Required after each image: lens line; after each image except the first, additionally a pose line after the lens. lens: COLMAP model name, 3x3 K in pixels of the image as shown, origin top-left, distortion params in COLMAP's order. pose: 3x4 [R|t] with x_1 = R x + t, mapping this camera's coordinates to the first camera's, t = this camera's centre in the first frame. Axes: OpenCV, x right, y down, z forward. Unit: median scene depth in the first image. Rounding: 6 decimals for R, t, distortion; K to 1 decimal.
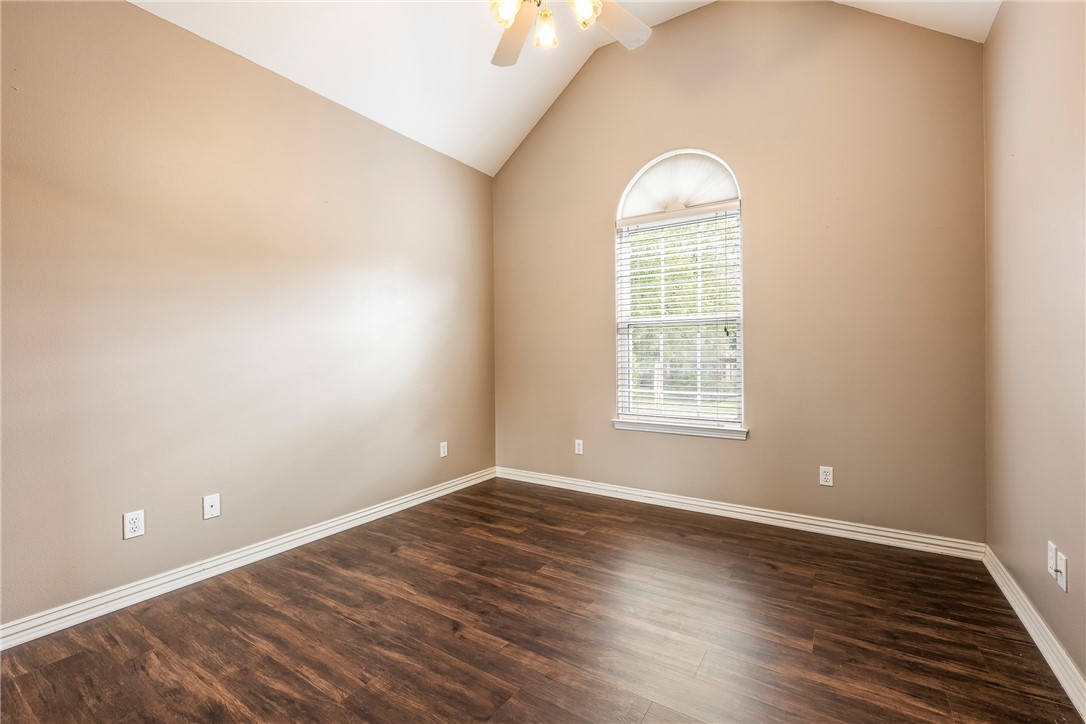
lens RADIAL K [[481.5, 0, 543.0], [0, 481.5, 362.0], [0, 0, 1]] dist [0.001787, 0.000264]
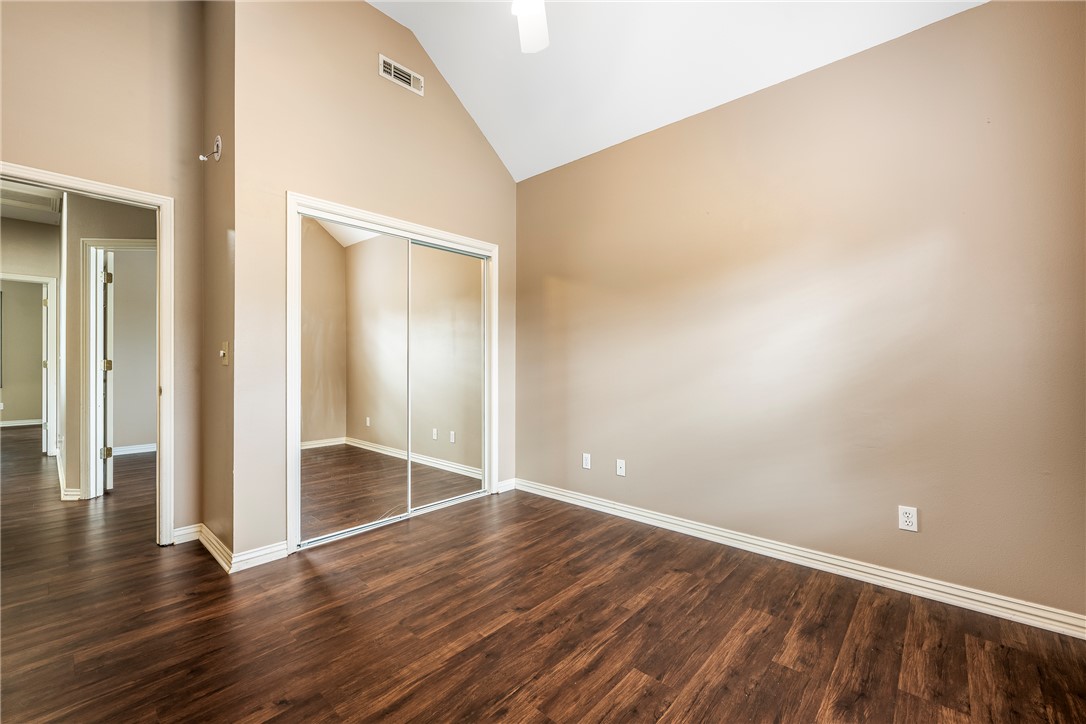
lens RADIAL K [[449.8, 0, 543.0], [0, 449.8, 362.0], [0, 0, 1]] dist [-0.001207, -0.000222]
pose [[-0.151722, 0.012337, -0.988346, 0.657262], [-0.016477, 0.999752, 0.015009, -0.033385], [0.988286, 0.018562, -0.151481, 0.937521]]
